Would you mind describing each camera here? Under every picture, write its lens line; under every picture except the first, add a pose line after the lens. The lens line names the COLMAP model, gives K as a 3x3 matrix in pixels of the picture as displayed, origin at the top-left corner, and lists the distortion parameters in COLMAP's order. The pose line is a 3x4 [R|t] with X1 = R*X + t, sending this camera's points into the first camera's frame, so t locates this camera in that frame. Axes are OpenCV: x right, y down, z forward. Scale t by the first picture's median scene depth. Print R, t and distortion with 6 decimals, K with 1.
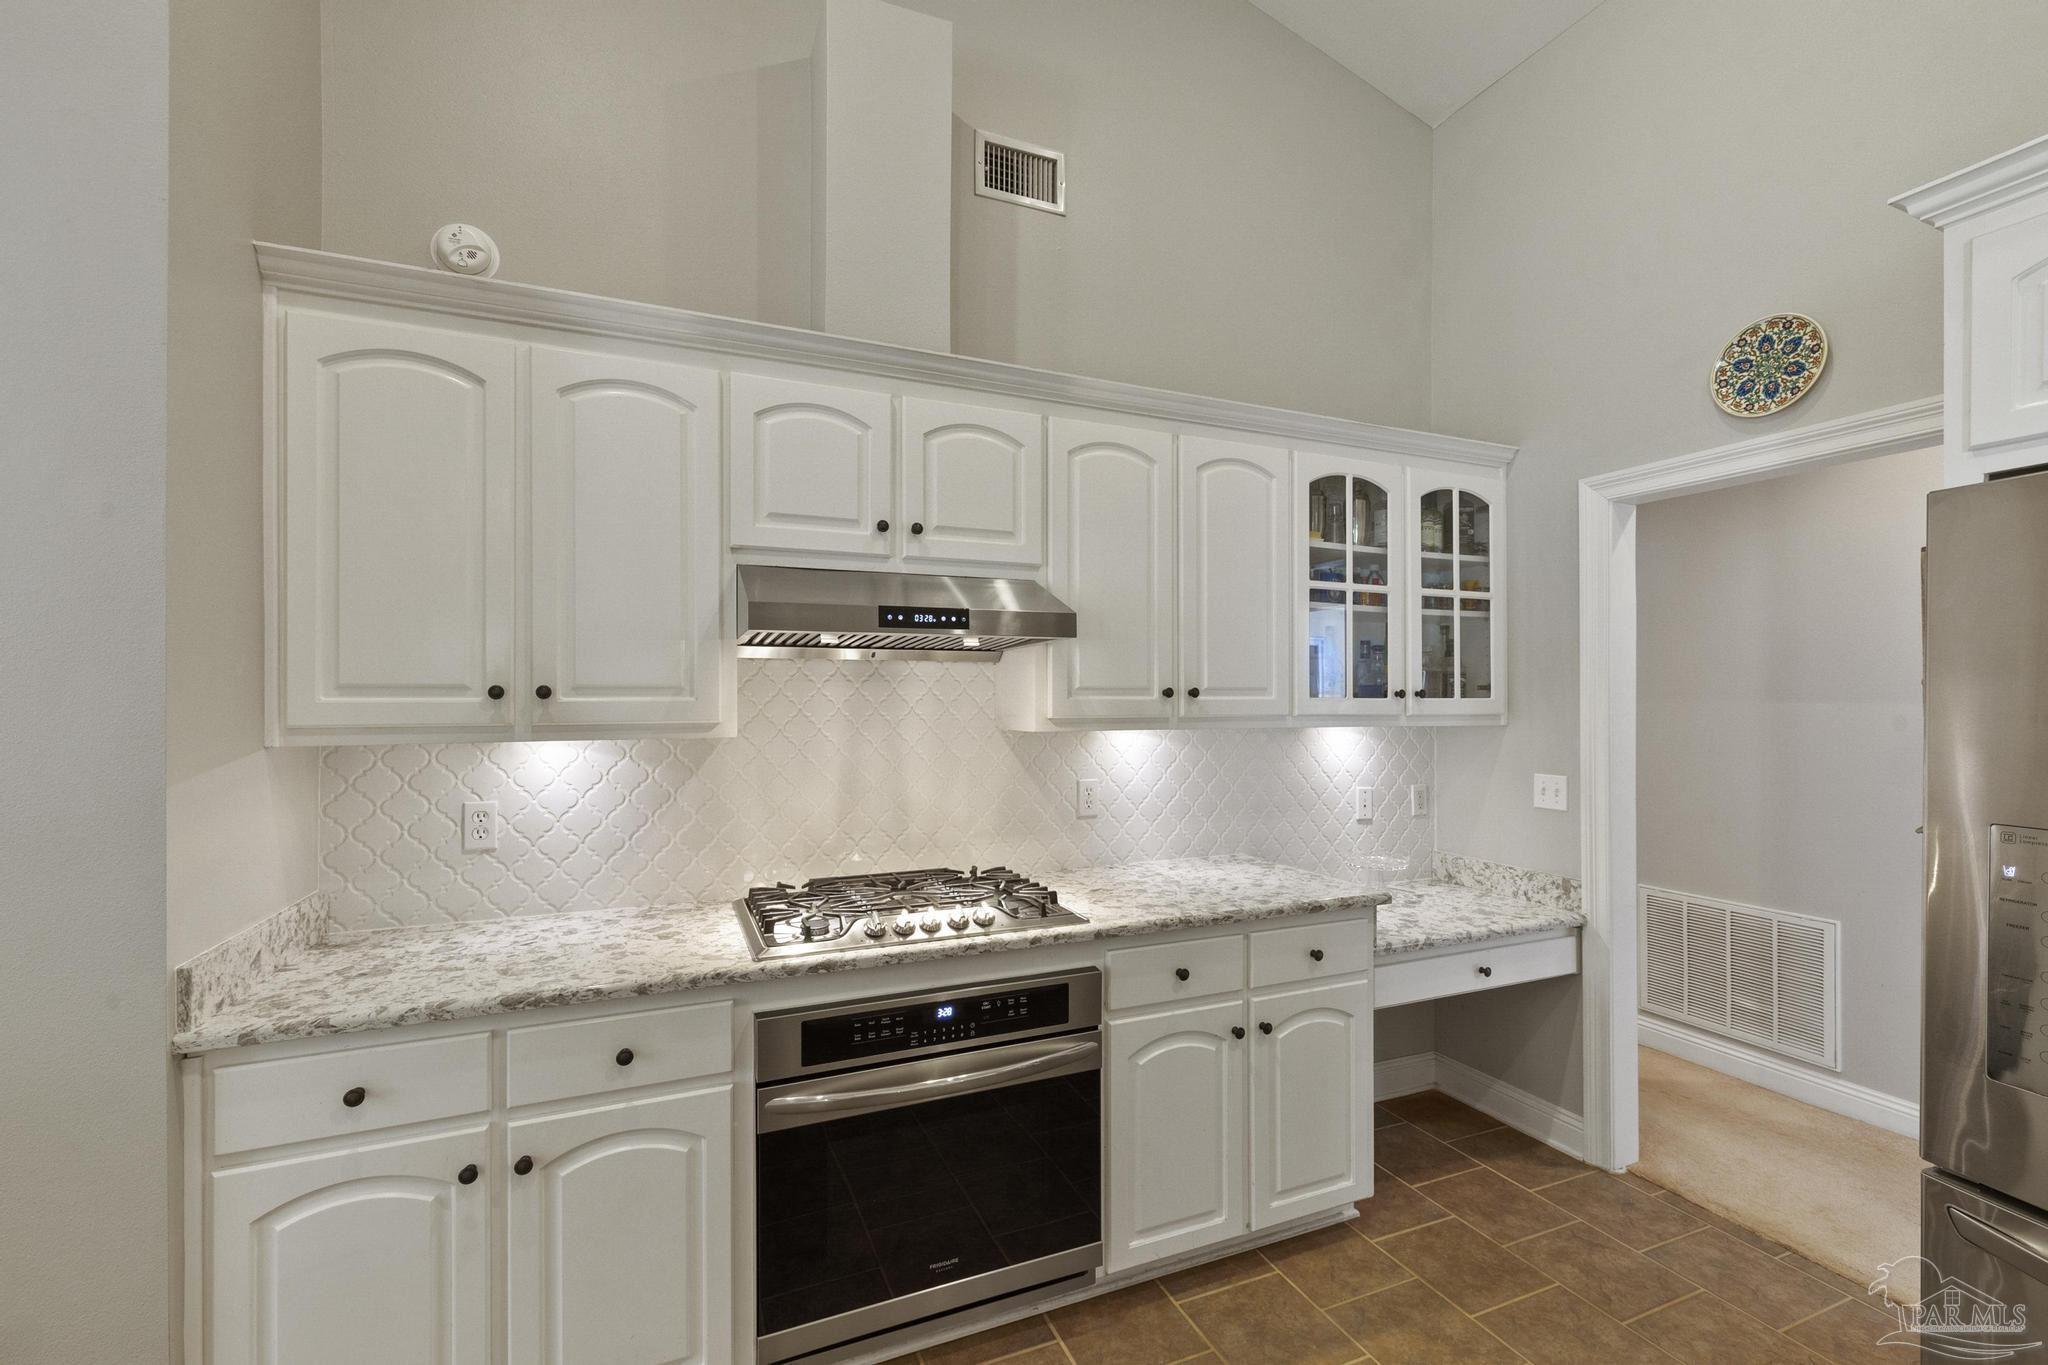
lens RADIAL K [[859.5, 0, 1023.3], [0, 859.5, 696.1], [0, 0, 1]] dist [0.003227, -0.000613]
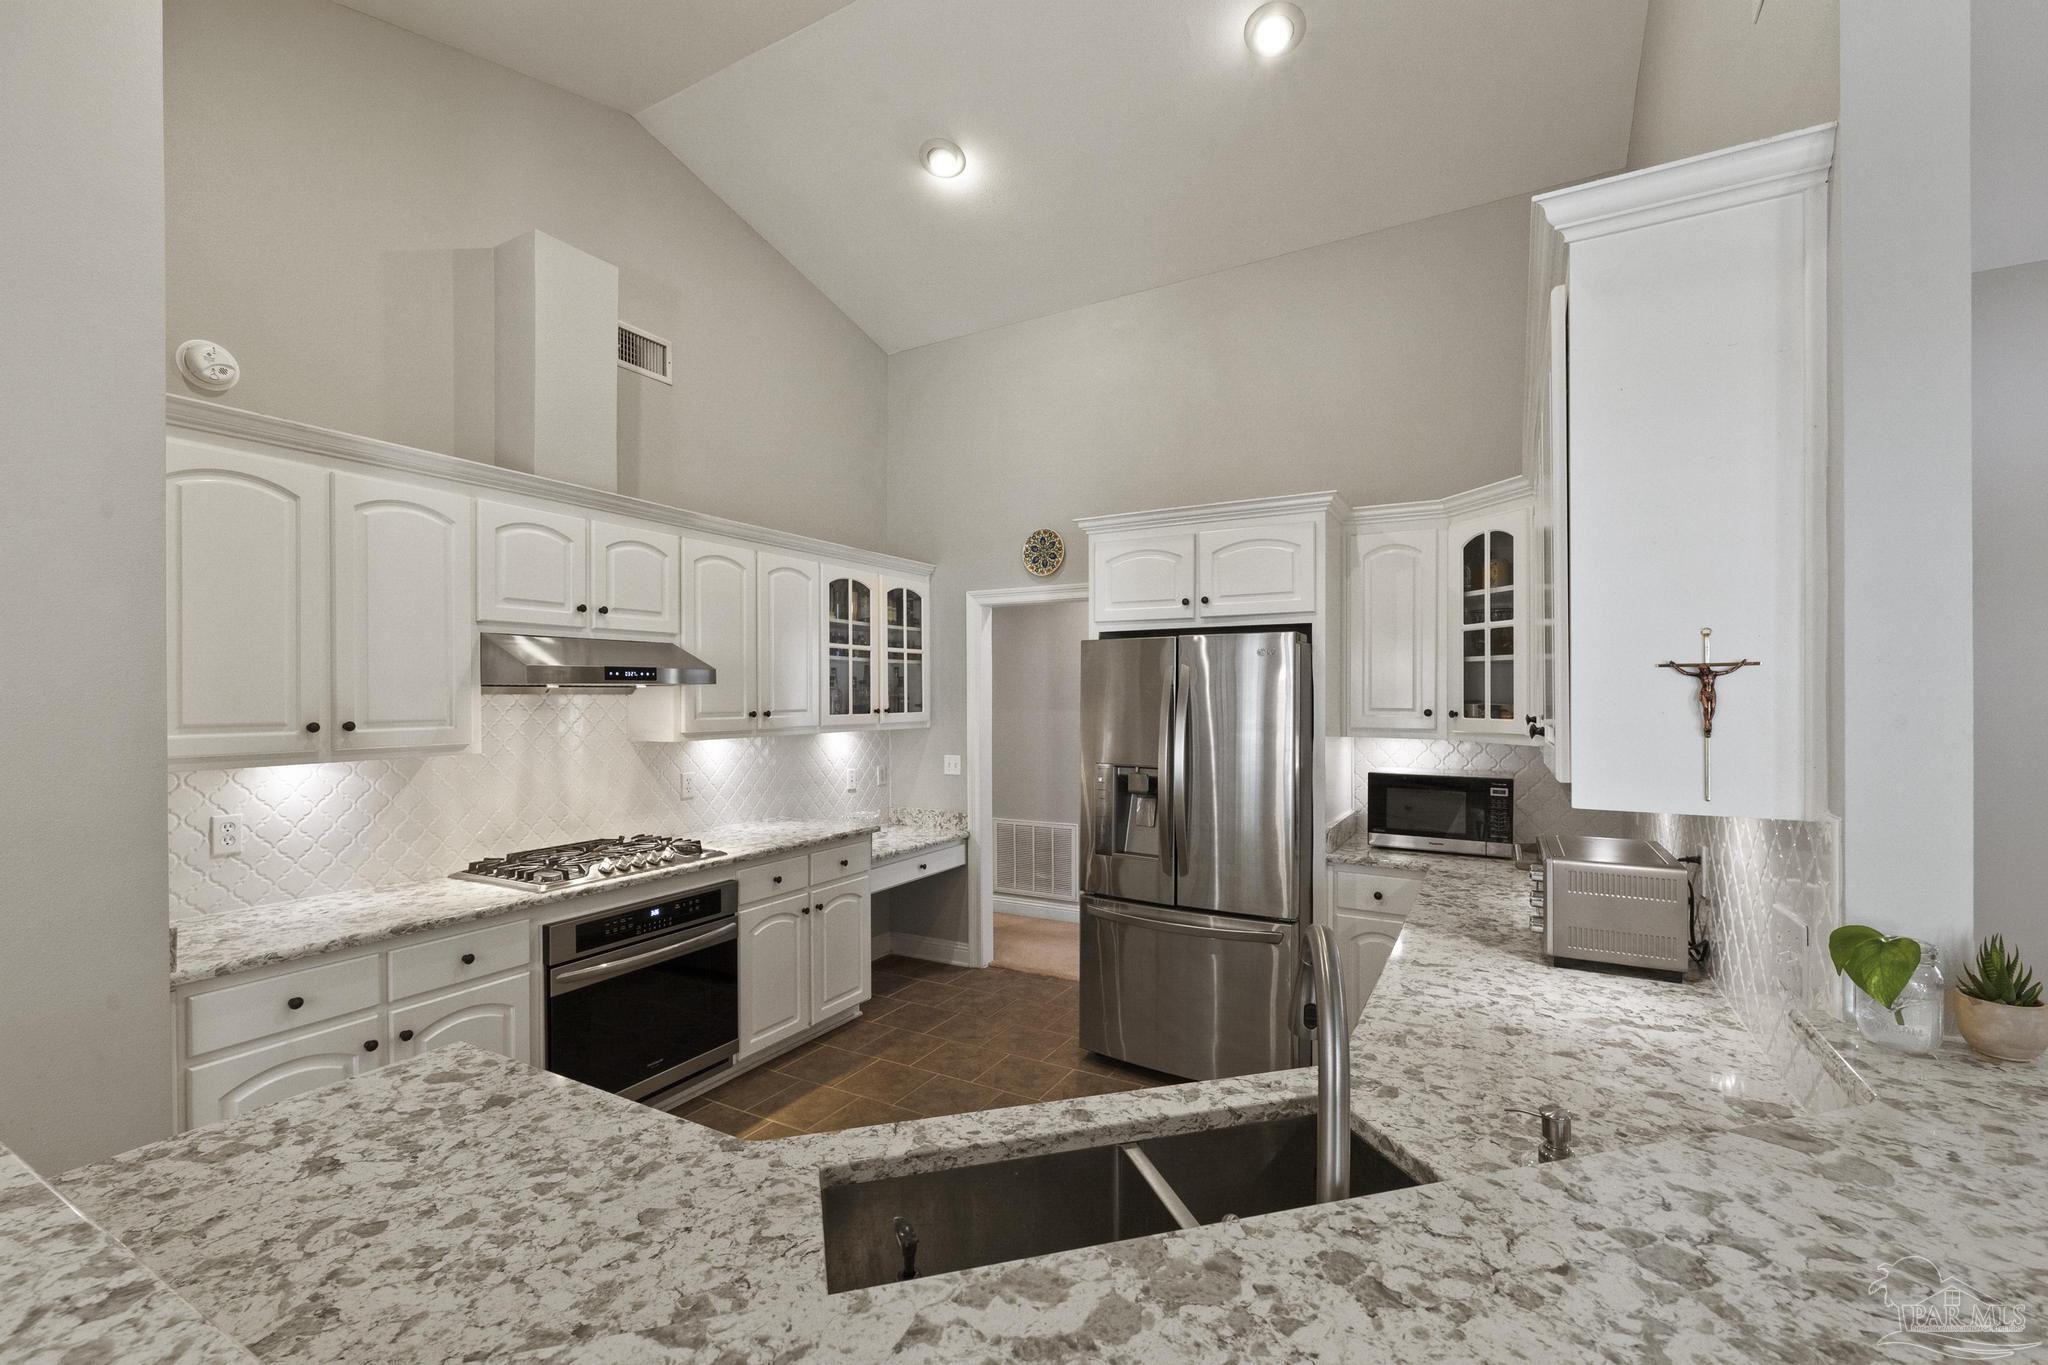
lens RADIAL K [[859.5, 0, 1025.9], [0, 859.5, 698.3], [0, 0, 1]] dist [0.003227, -0.000613]
pose [[0.790500, -0.004520, 0.612446, -0.452271], [0.000909, 0.999980, 0.006207, -0.047570], [-0.612462, -0.004350, 0.790488, -0.630439]]
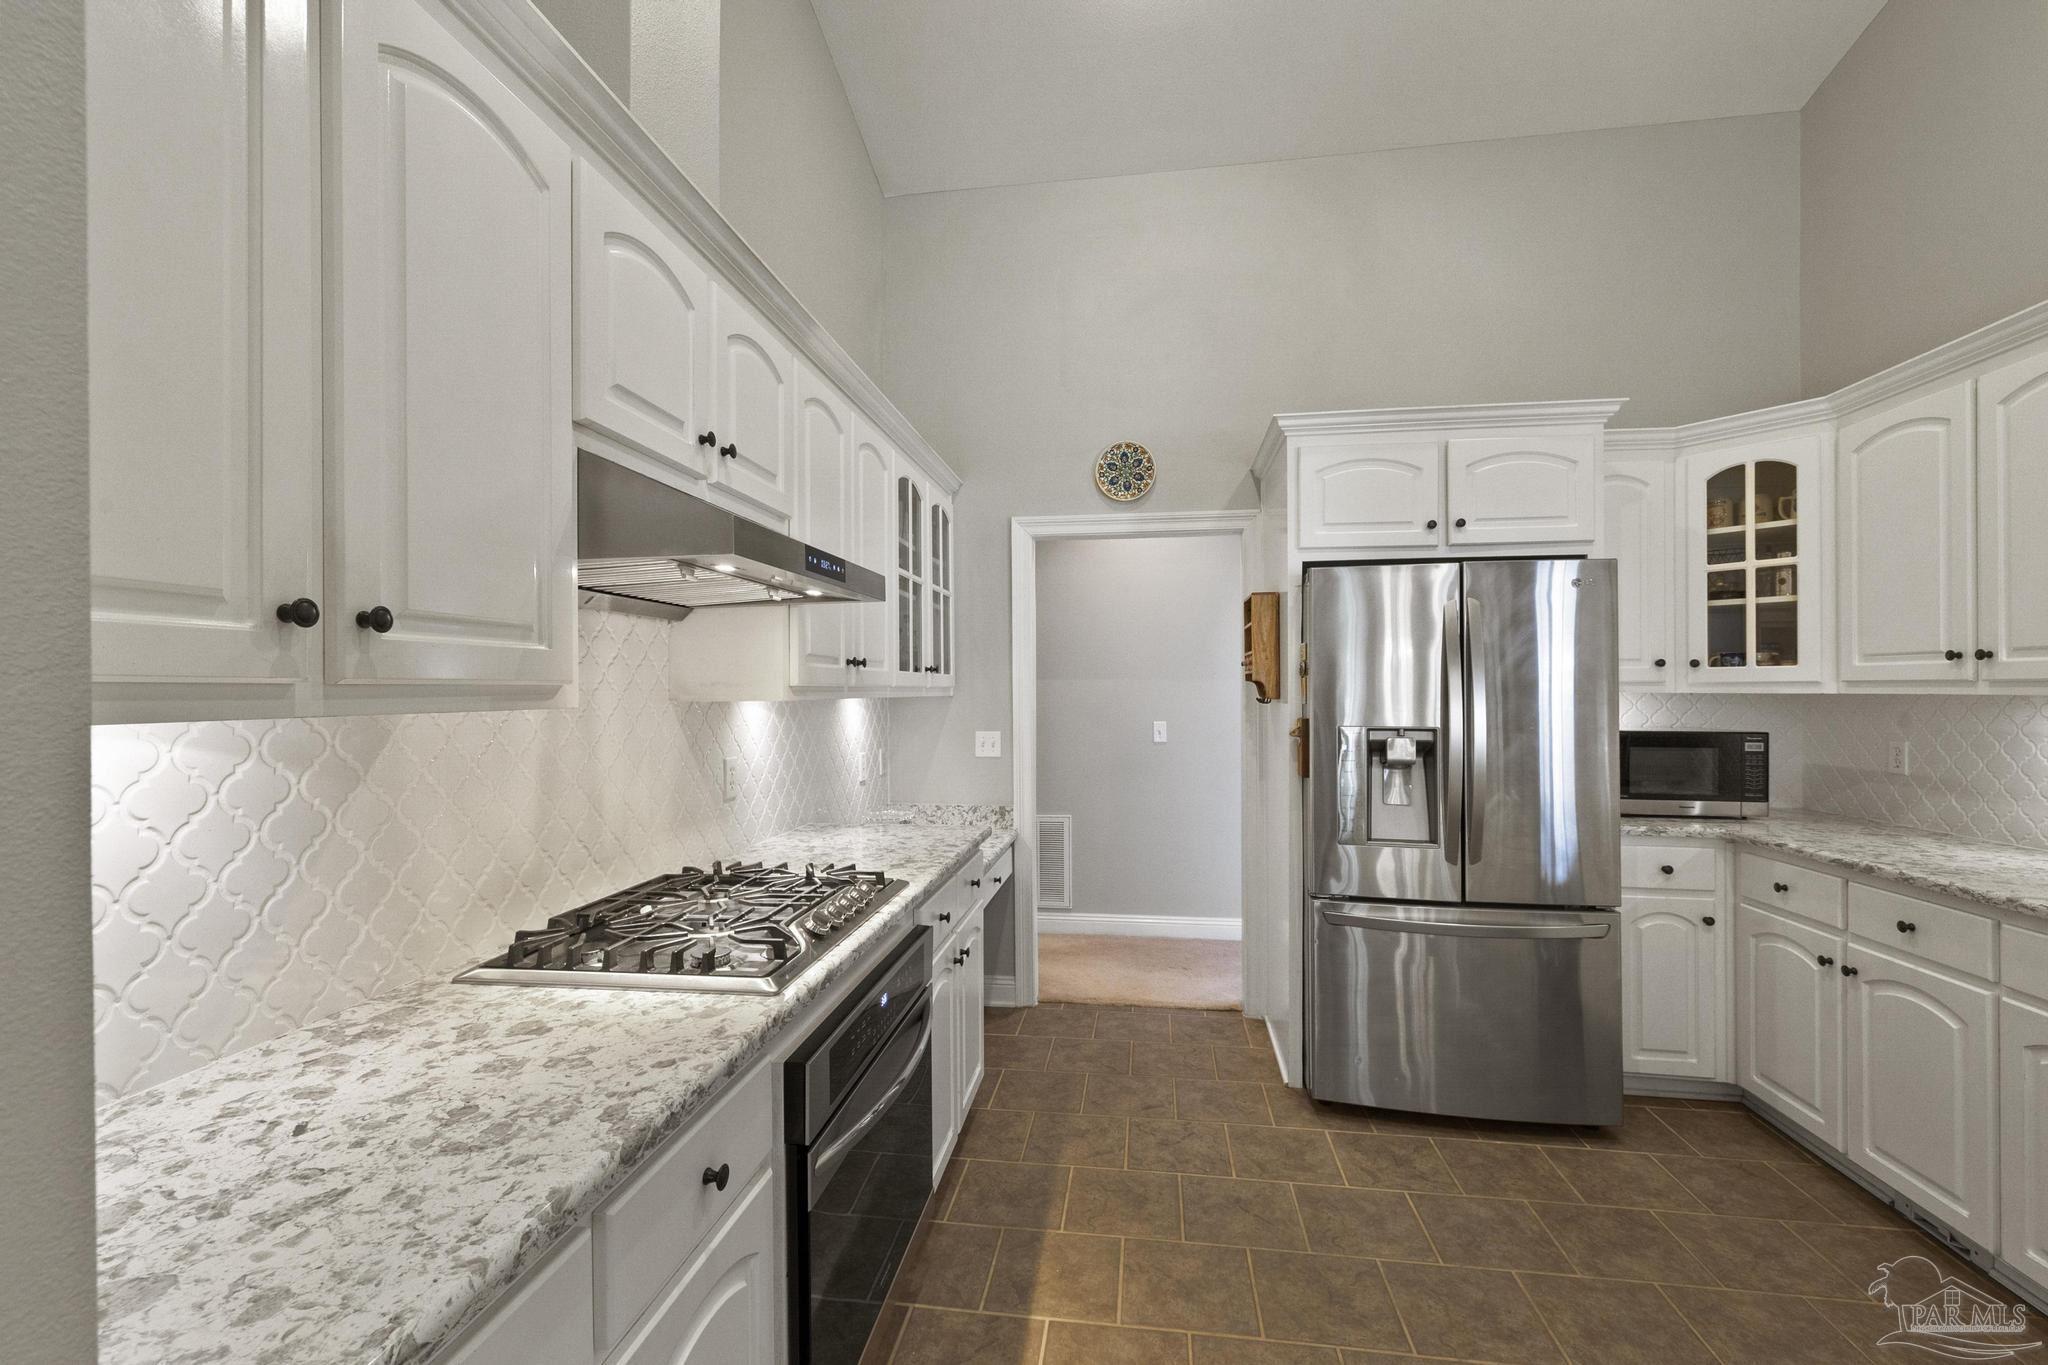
lens RADIAL K [[859.5, 0, 1028.4], [0, 859.5, 686.9], [0, 0, 1]] dist [0.003227, -0.000613]
pose [[0.517130, 0.000520, 0.855906, -0.662894], [0.000896, 0.999999, -0.001149, 0.030239], [-0.855906, 0.001361, 0.517129, 0.329210]]
